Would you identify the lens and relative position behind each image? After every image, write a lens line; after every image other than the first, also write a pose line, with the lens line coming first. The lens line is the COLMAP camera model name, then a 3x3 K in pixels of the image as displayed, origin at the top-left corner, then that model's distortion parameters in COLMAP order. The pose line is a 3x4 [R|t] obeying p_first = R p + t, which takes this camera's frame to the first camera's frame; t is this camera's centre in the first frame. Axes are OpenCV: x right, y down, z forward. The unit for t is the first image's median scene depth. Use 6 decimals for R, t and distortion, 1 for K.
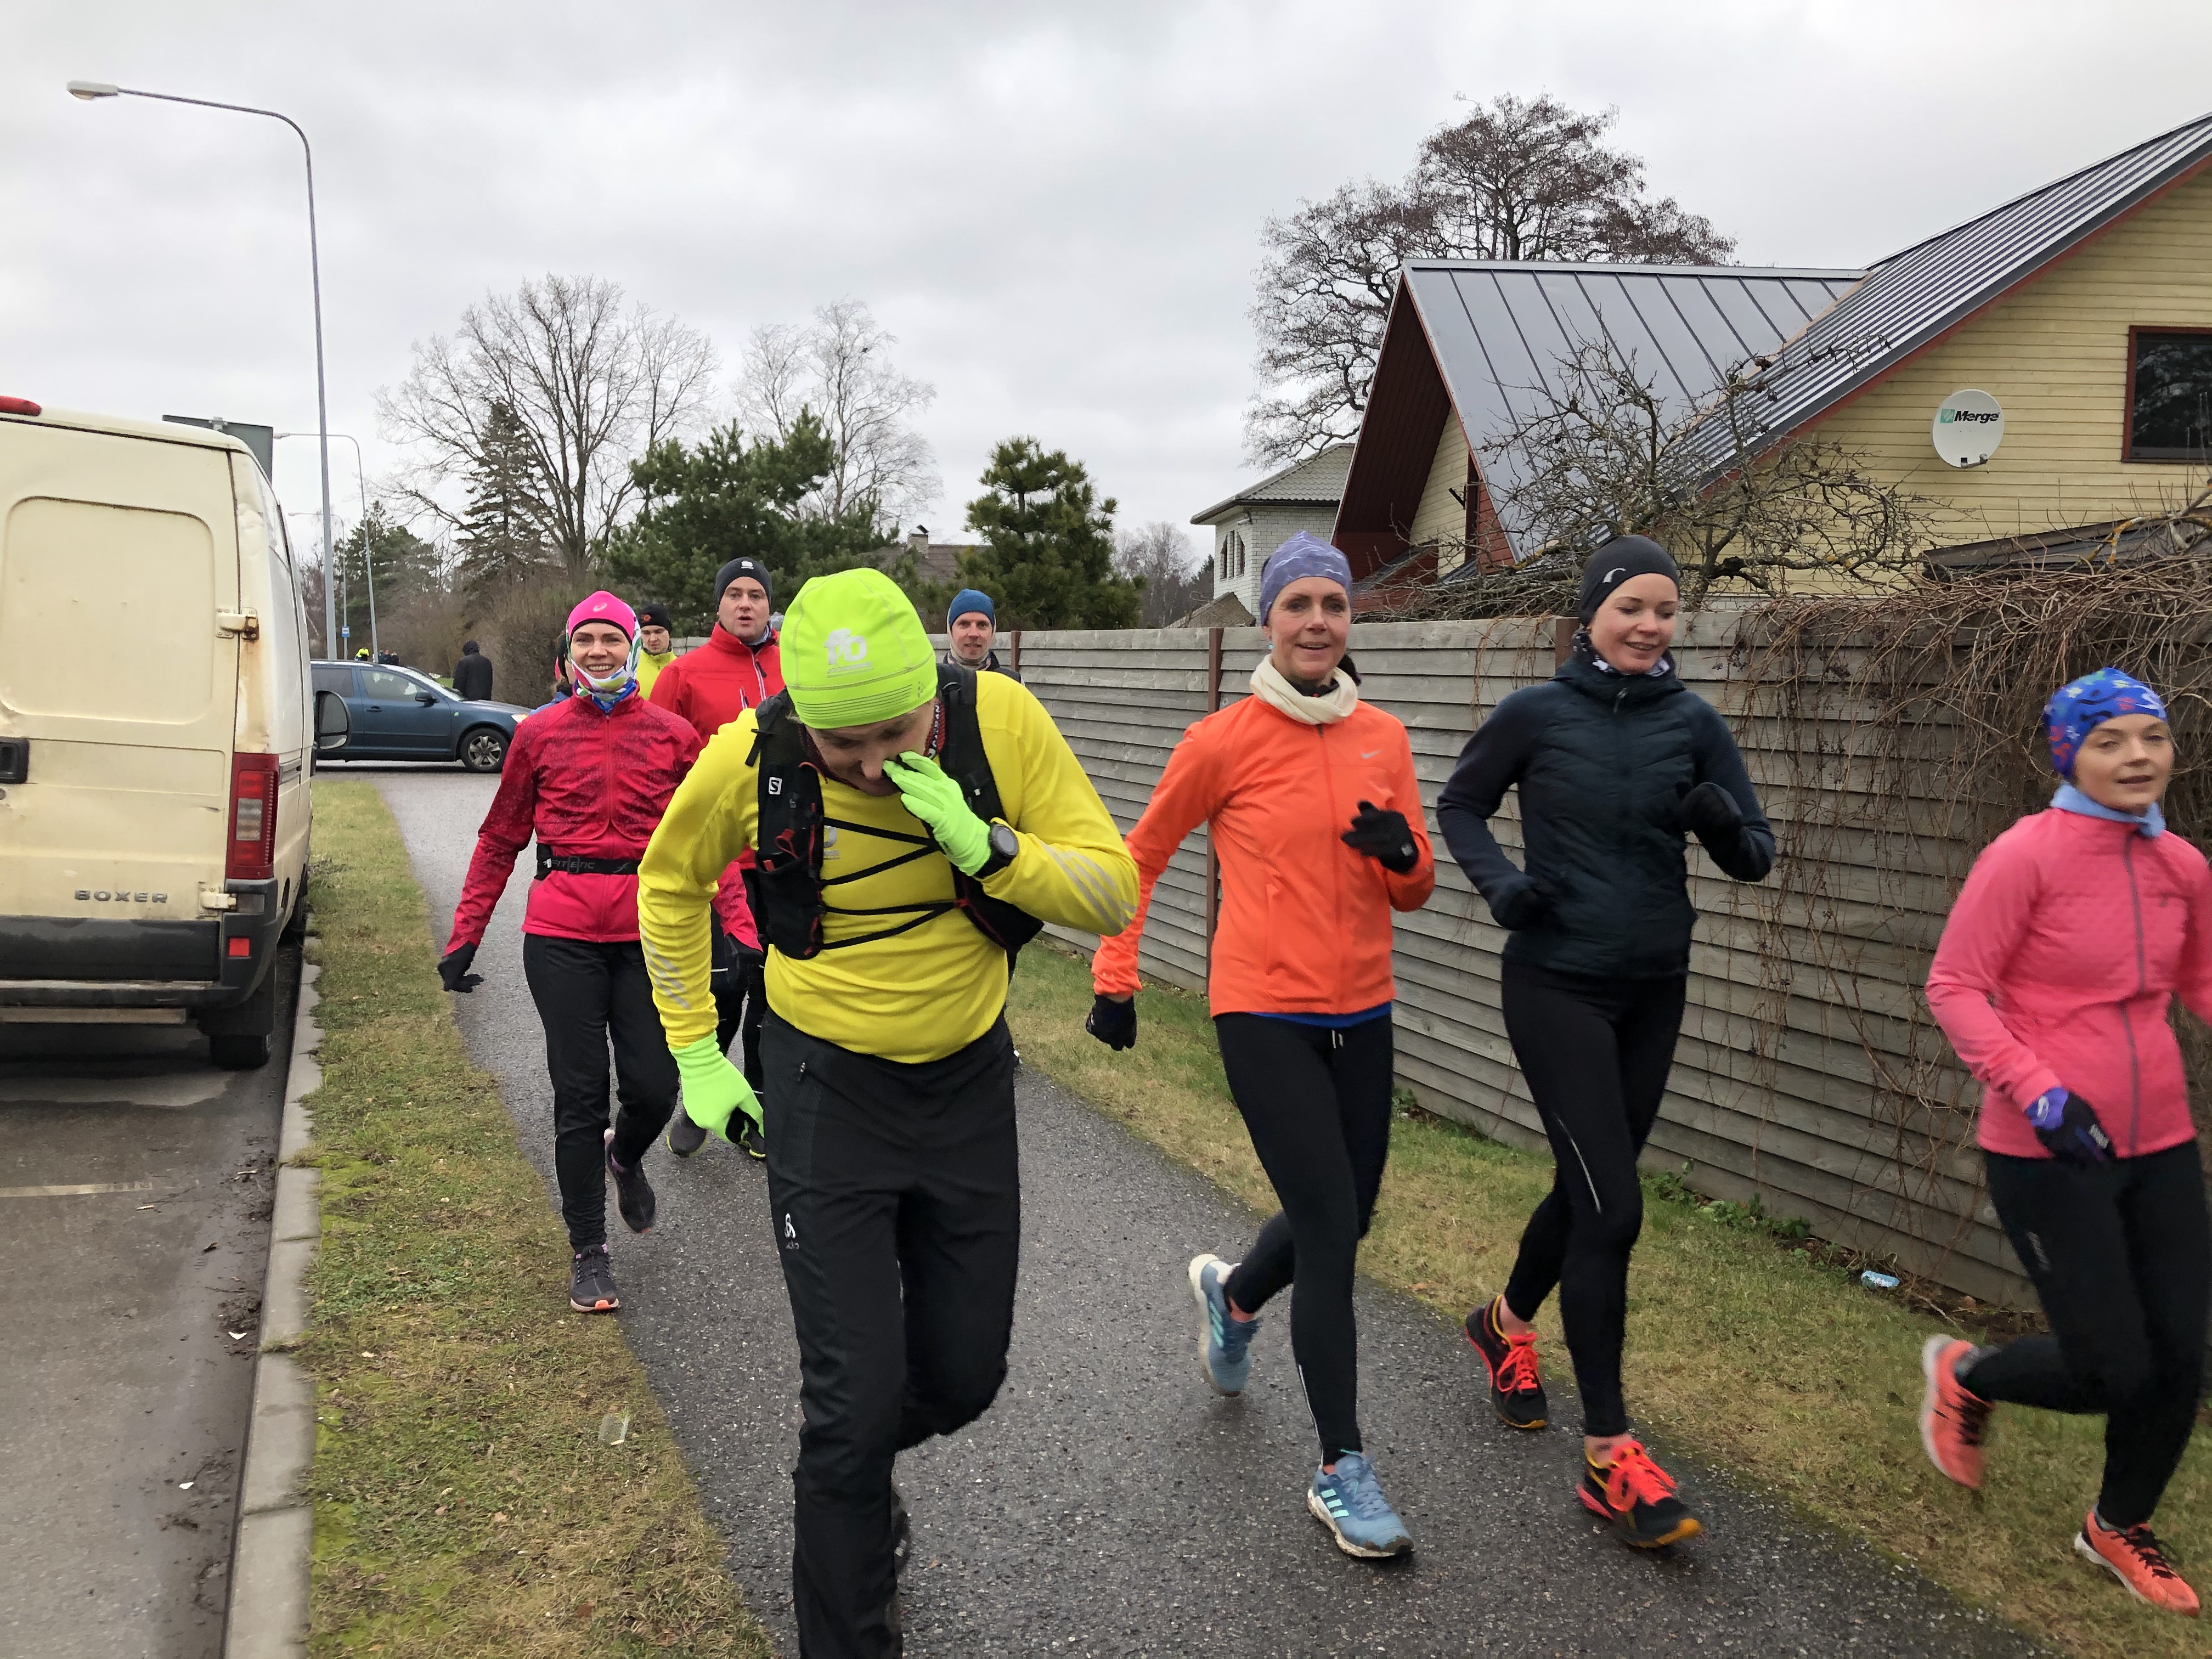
lens RADIAL K [[1818.0, 0, 1115.6], [0, 1818.0, 817.4], [0, 0, 1]] dist [0.011613, 0.000939]
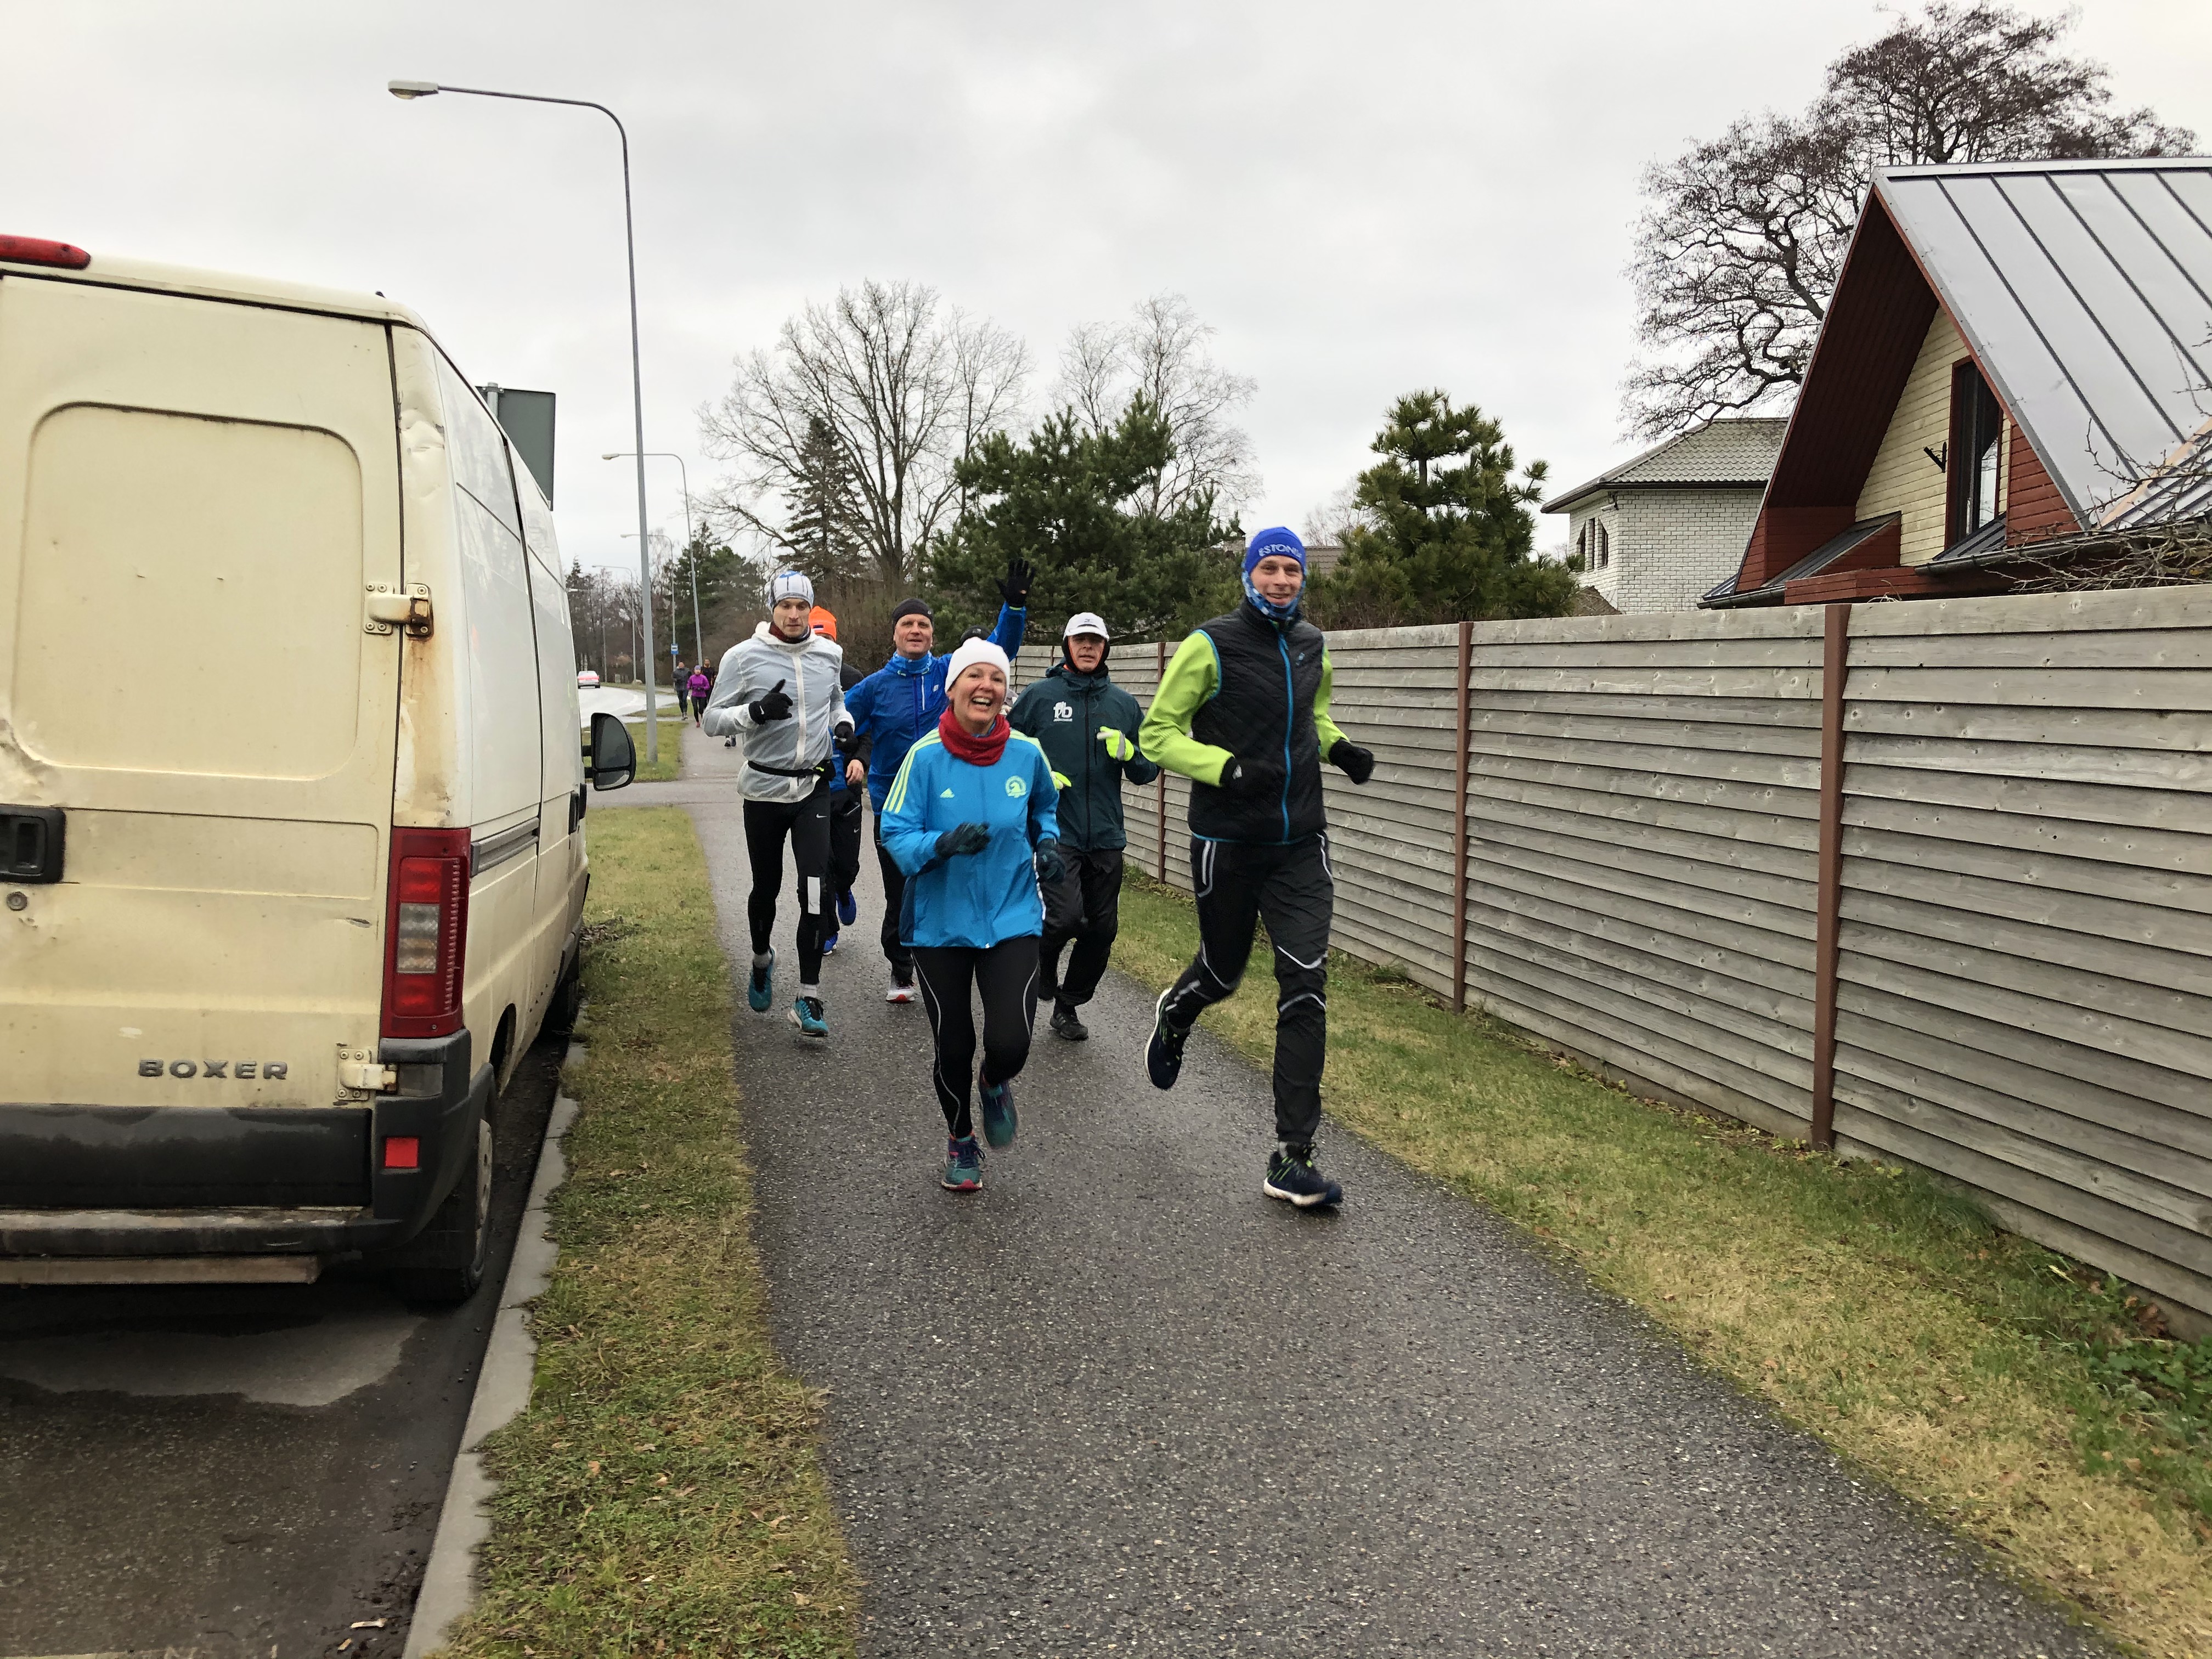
lens RADIAL K [[1819.4, 0, 1118.1], [0, 1819.4, 827.9], [0, 0, 1]] dist [0.043763, -0.061399]
pose [[0.986715, -0.000569, -0.162457, -0.097122], [0.000701, 0.999999, 0.000755, -0.022549], [0.162456, -0.000859, 0.986715, 0.285438]]
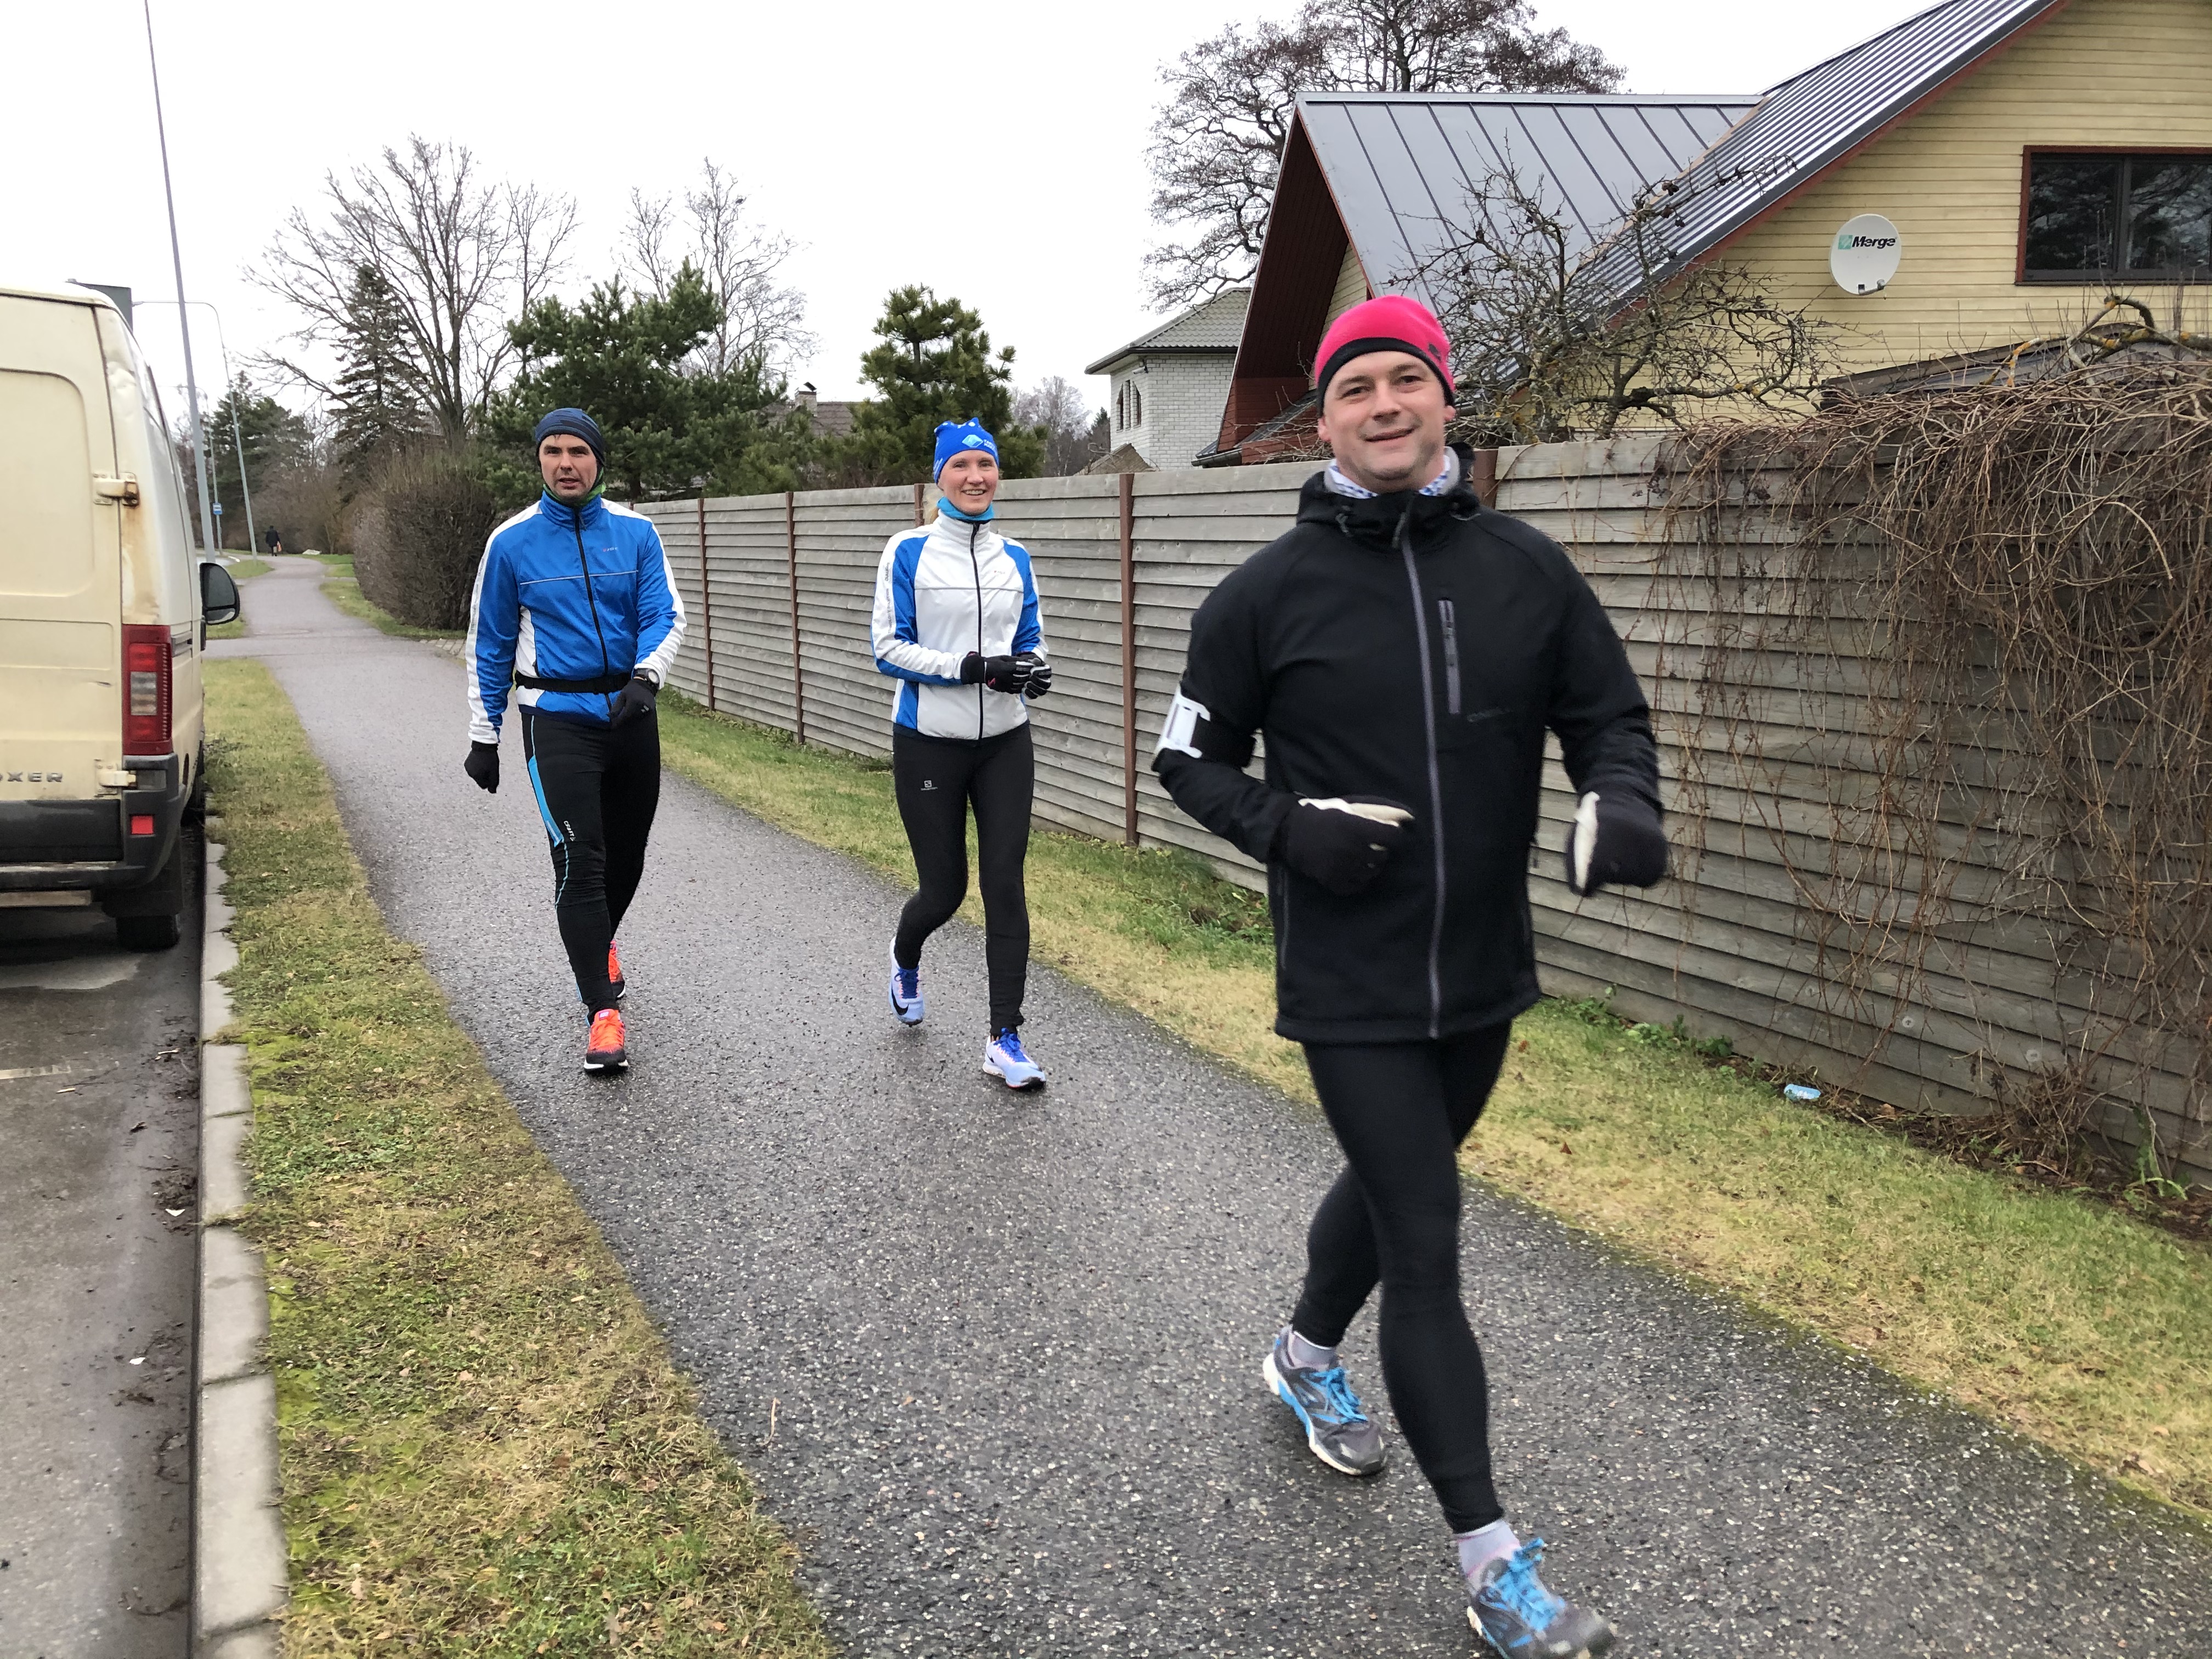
lens RADIAL K [[1818.3, 0, 1095.8], [0, 1818.3, 804.2], [0, 0, 1]] dist [0.001599, 0.017126]
pose [[0.998548, -0.033945, 0.041828, -0.008015], [0.030908, 0.996980, 0.071244, 0.004070], [-0.044120, -0.069847, 0.996582, 0.005646]]
